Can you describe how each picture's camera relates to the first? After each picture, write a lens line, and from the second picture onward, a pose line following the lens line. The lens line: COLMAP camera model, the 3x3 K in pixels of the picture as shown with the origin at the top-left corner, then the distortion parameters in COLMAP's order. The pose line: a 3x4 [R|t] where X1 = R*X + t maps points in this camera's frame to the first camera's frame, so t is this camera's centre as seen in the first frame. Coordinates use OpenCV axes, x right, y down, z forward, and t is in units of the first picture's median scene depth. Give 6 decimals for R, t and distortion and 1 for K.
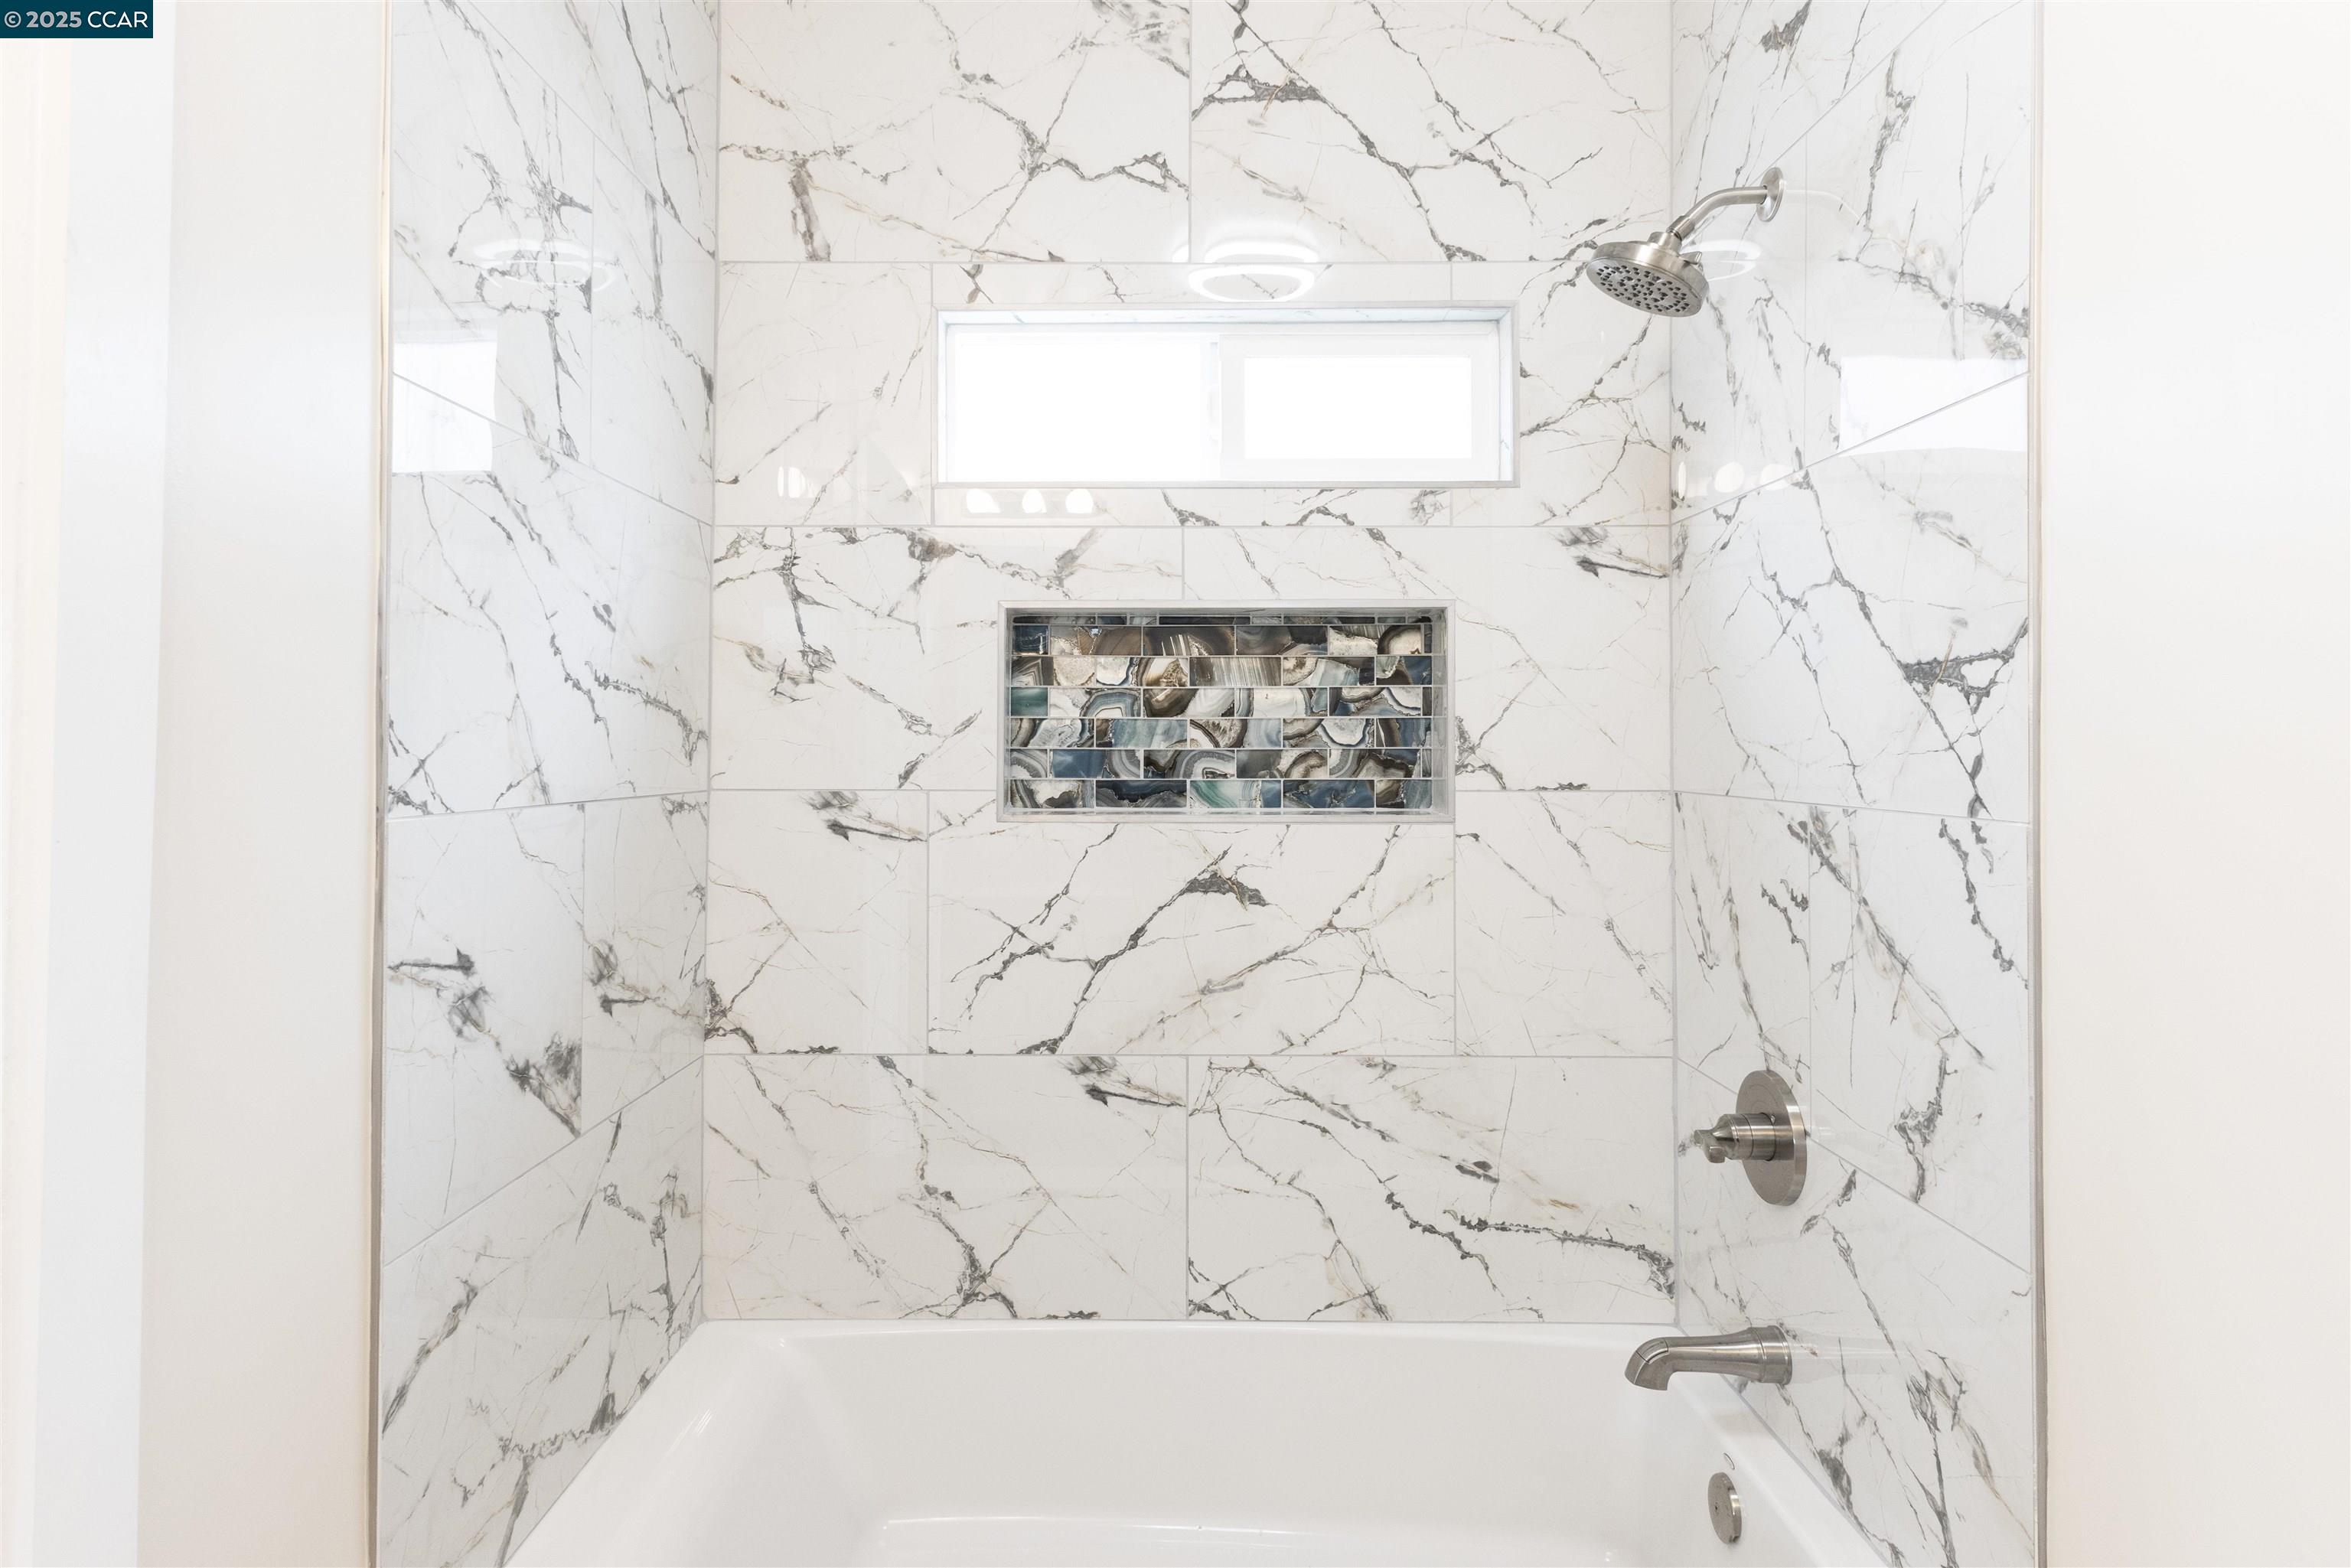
lens RADIAL K [[1300.6, 0, 1171.1], [0, 1300.6, 753.9], [0, 0, 1]] dist [-0.002136, 0.013813]
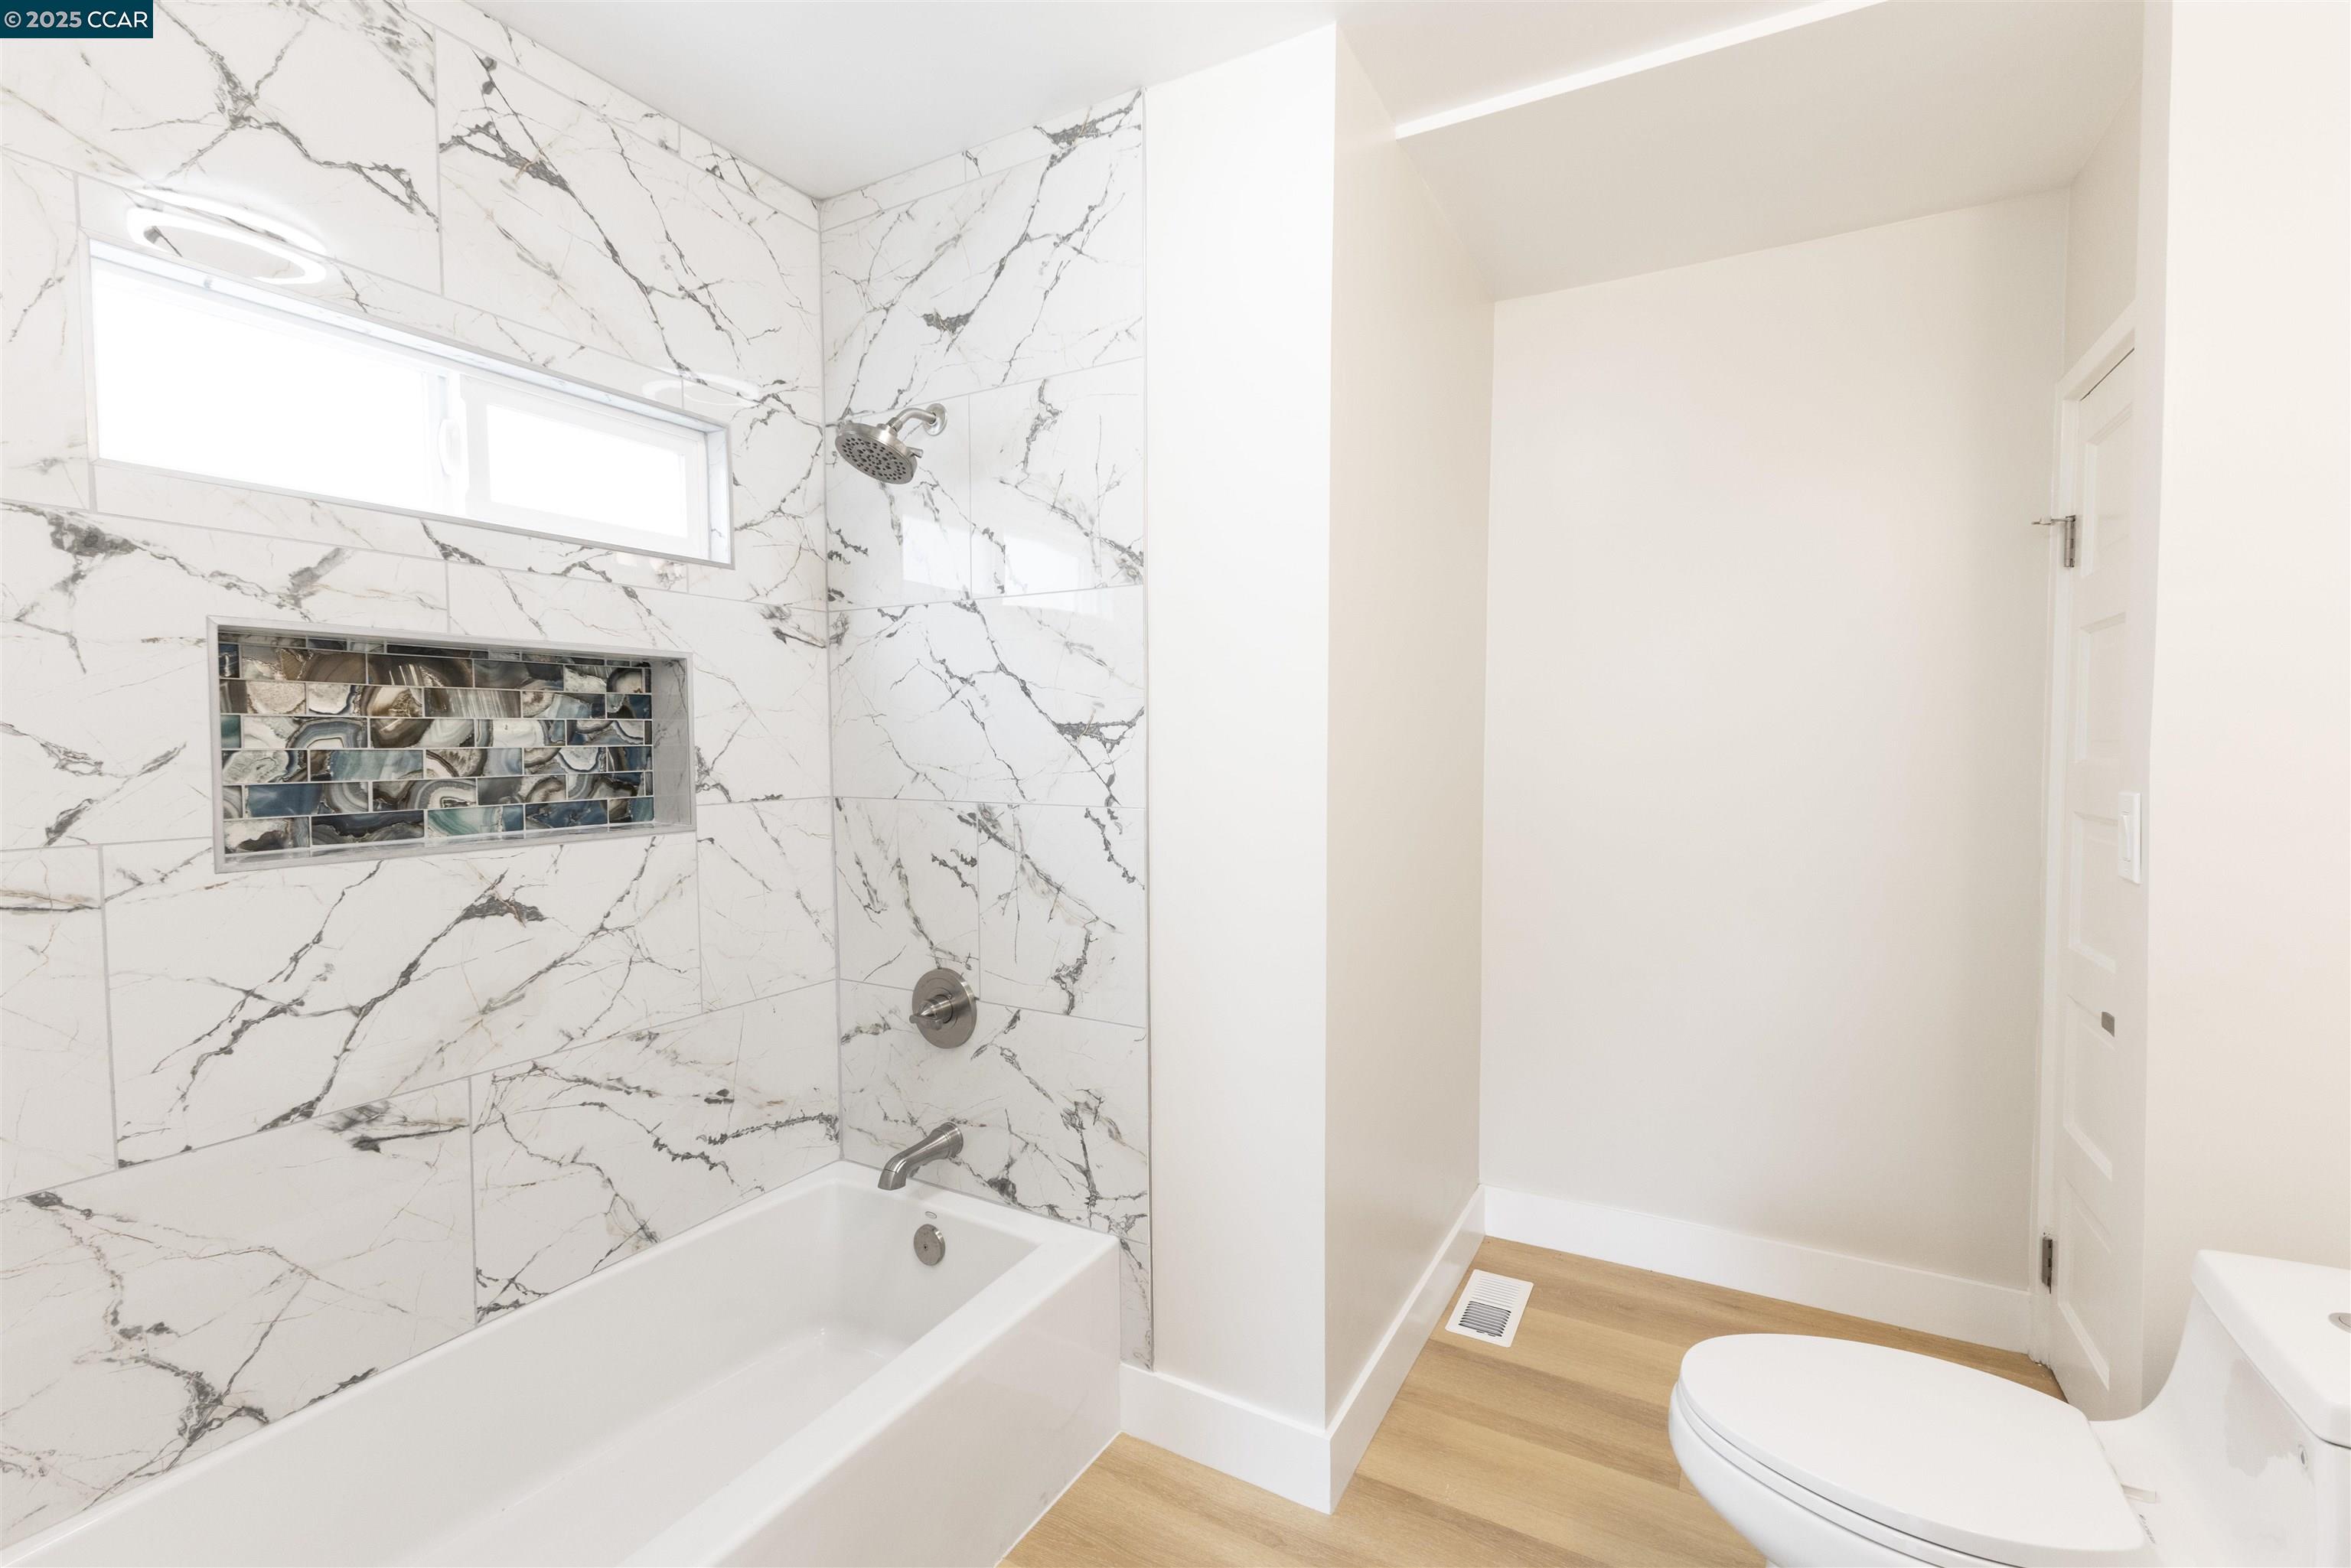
lens RADIAL K [[1029.7, 0, 1170.3], [0, 1029.7, 779.3], [0, 0, 1]] dist [0.008141, -0.000344]
pose [[0.478220, -0.038130, 0.877412, -0.432995], [0.007403, 0.999197, 0.039388, -0.032466], [-0.878209, -0.012340, 0.478118, 0.119413]]
